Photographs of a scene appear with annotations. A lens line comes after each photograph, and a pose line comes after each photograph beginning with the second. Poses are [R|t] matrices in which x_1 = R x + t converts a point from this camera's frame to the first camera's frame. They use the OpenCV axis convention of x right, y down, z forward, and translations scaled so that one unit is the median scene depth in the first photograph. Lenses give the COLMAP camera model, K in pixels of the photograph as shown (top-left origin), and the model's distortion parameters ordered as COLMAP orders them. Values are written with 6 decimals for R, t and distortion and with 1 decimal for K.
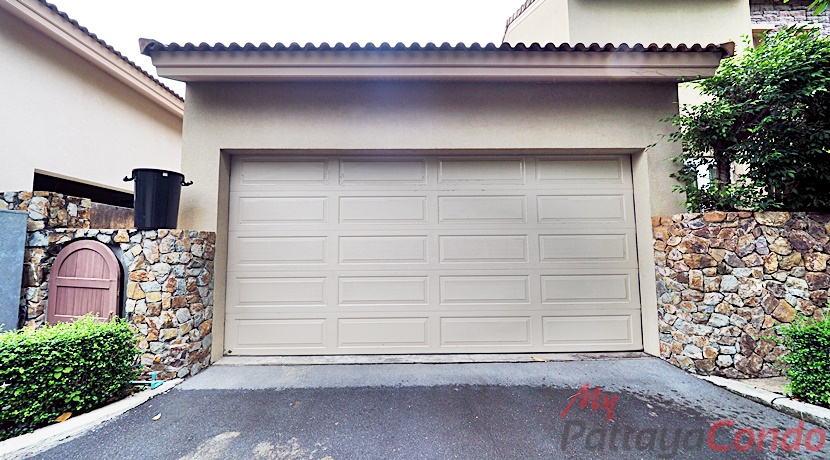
lens RADIAL K [[347.6, 0, 414.8], [0, 347.6, 229.4], [0, 0, 1]] dist [0.001572, 0.000104]
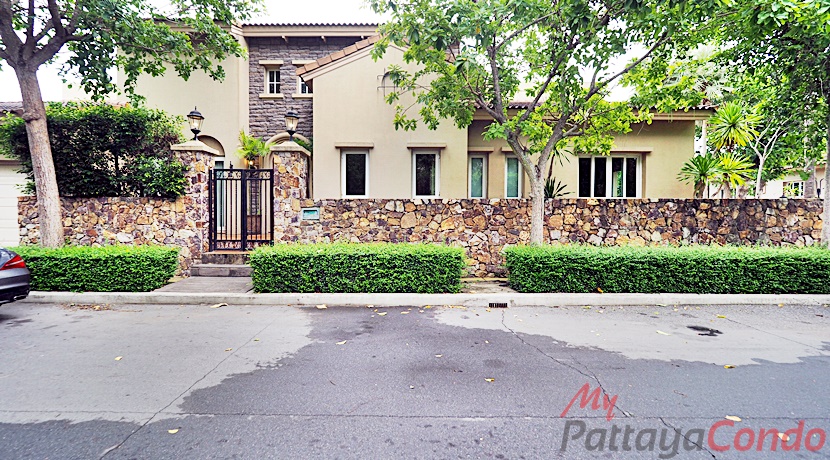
lens RADIAL K [[347.6, 0, 414.8], [0, 347.6, 229.6], [0, 0, 1]] dist [0.001572, 0.000104]
pose [[0.999588, 0.008221, -0.027493, 3.221641], [-0.005497, 0.995197, 0.097733, -0.070233], [0.028164, -0.097542, 0.994833, -0.964844]]
